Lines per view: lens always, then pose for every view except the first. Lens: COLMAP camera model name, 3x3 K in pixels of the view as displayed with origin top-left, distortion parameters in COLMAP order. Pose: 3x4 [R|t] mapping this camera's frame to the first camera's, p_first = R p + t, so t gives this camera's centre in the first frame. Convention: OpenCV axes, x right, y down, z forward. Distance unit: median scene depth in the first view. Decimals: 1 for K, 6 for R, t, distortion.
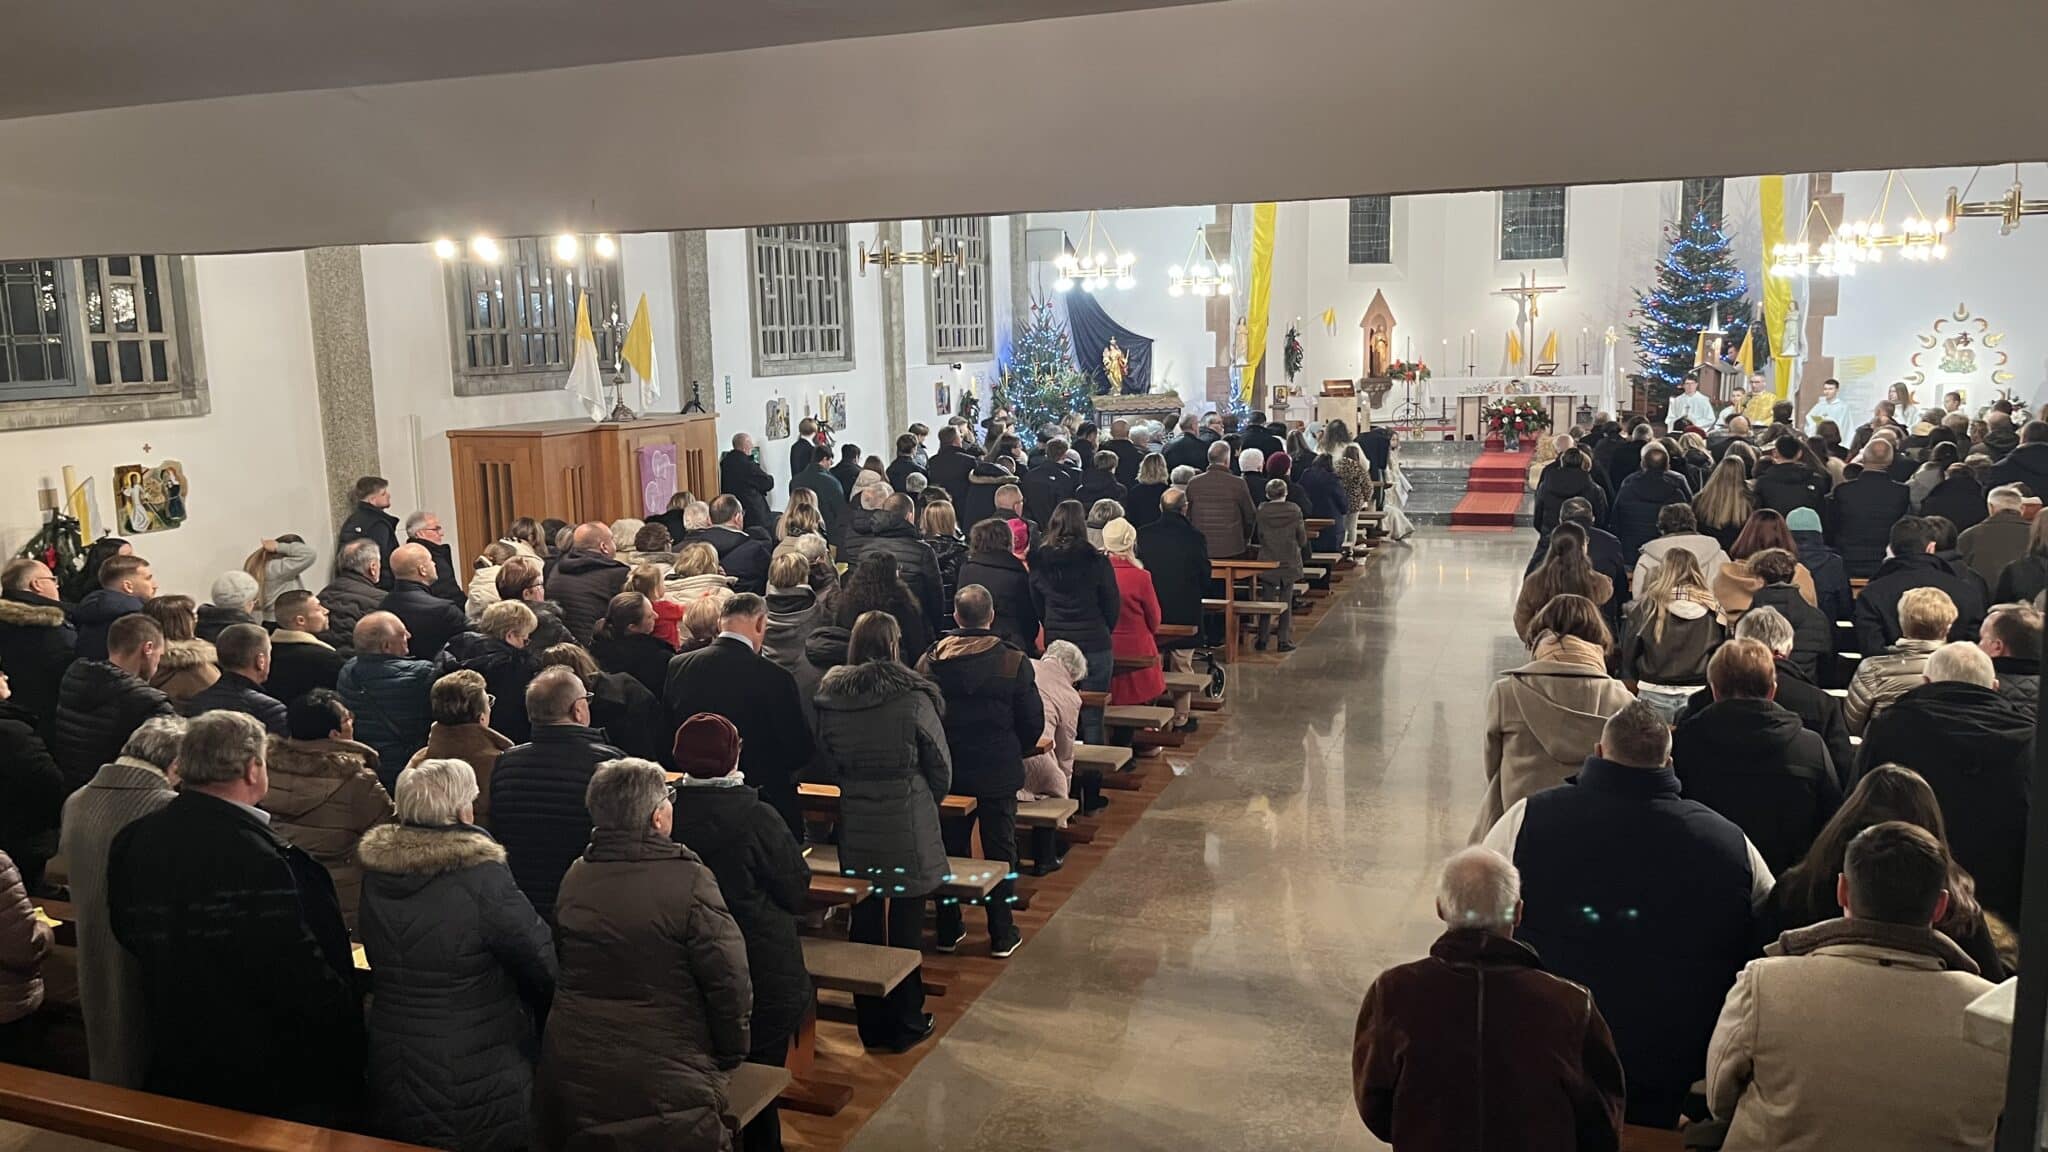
lens RADIAL K [[1502.7, 0, 1024.0], [0, 1502.7, 576.0], [0, 0, 1]] dist [-0.000174, -0.004781]
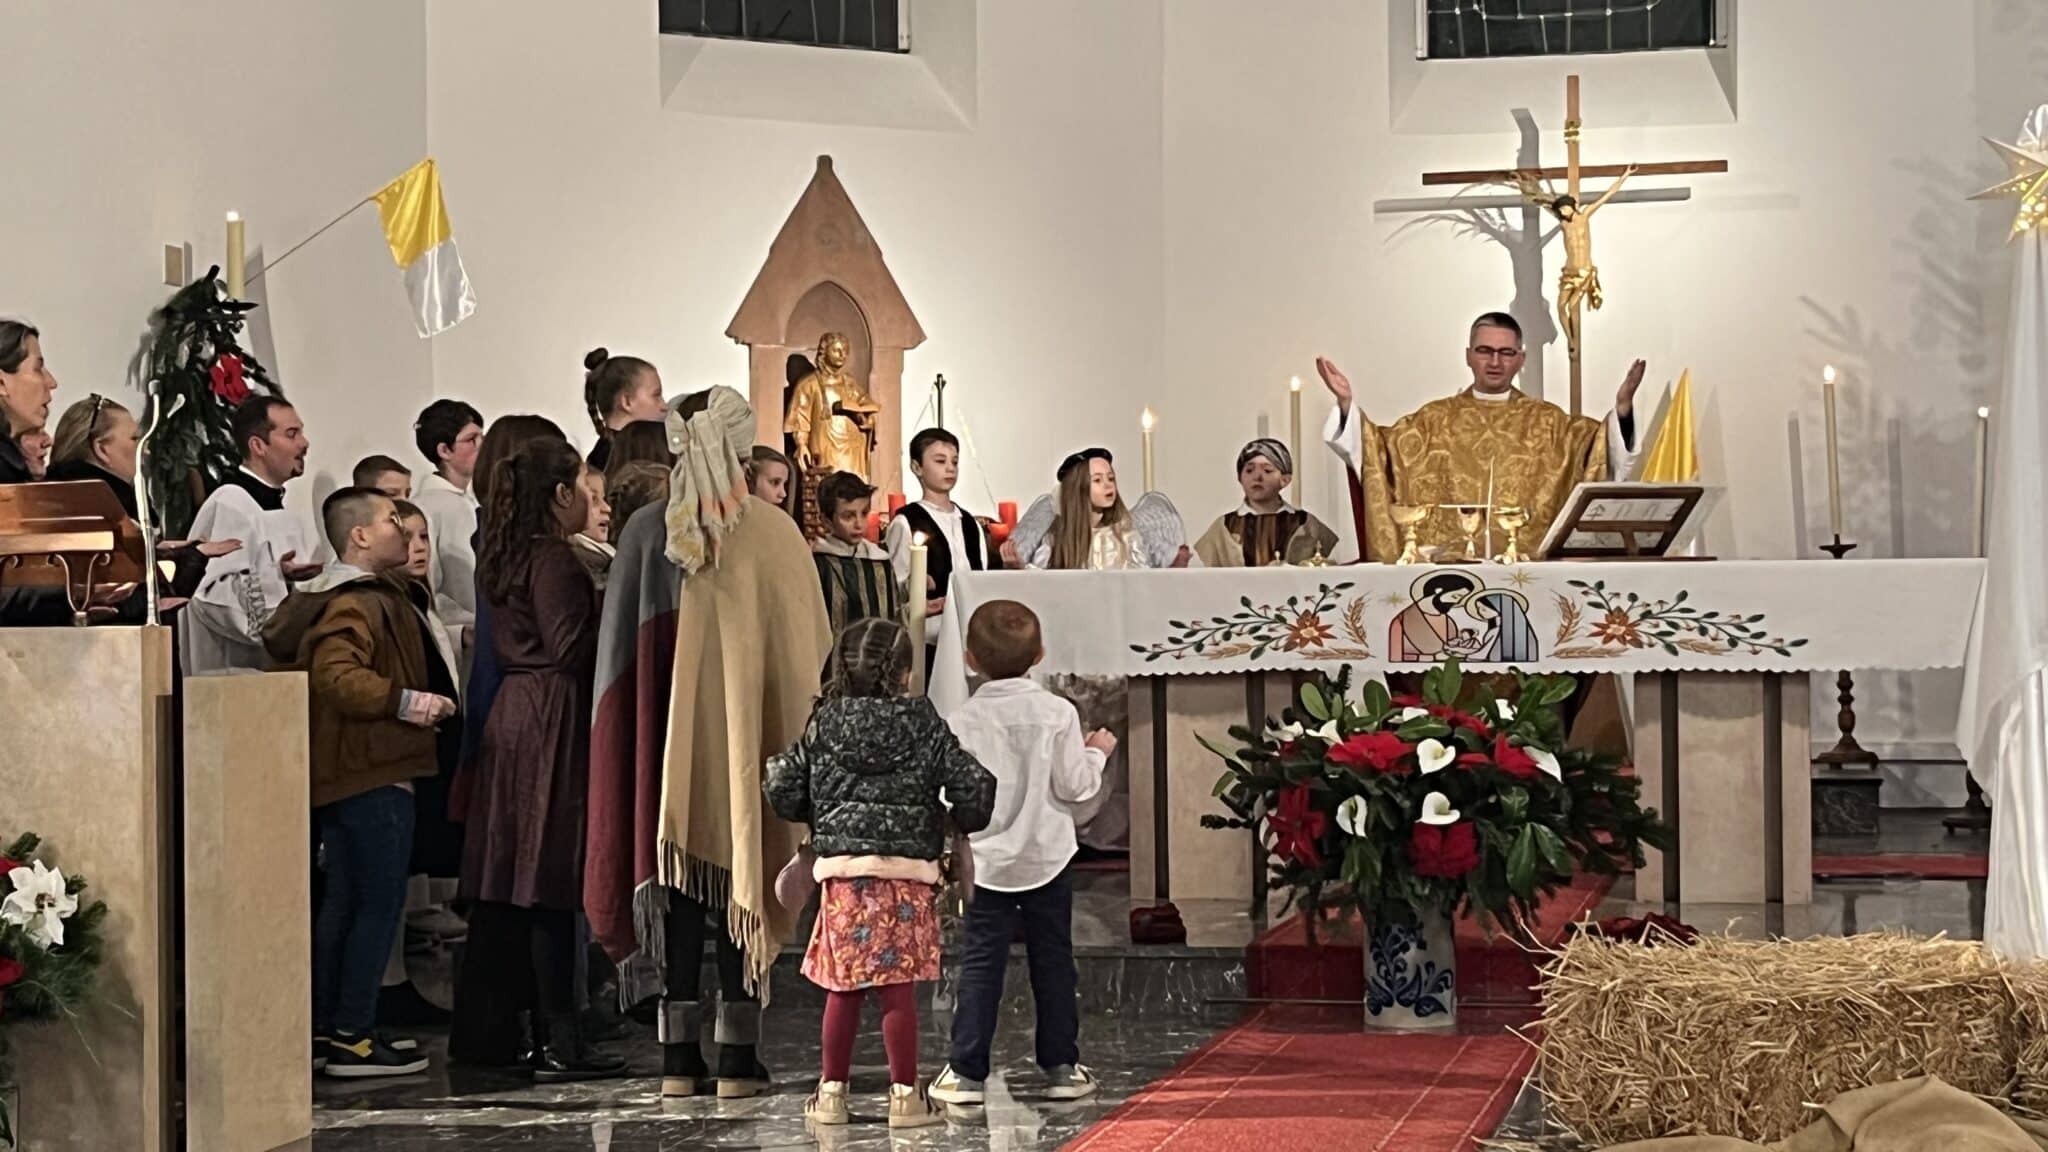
lens RADIAL K [[3742.1, 0, 1023.4], [0, 3742.1, 586.3], [0, 0, 1]] dist [0.136031, -0.059398]
pose [[0.988938, 0.012899, 0.147768, 0.191001], [0.011427, 0.986626, -0.162602, -0.054263], [-0.147889, 0.162491, 0.975564, 0.524456]]
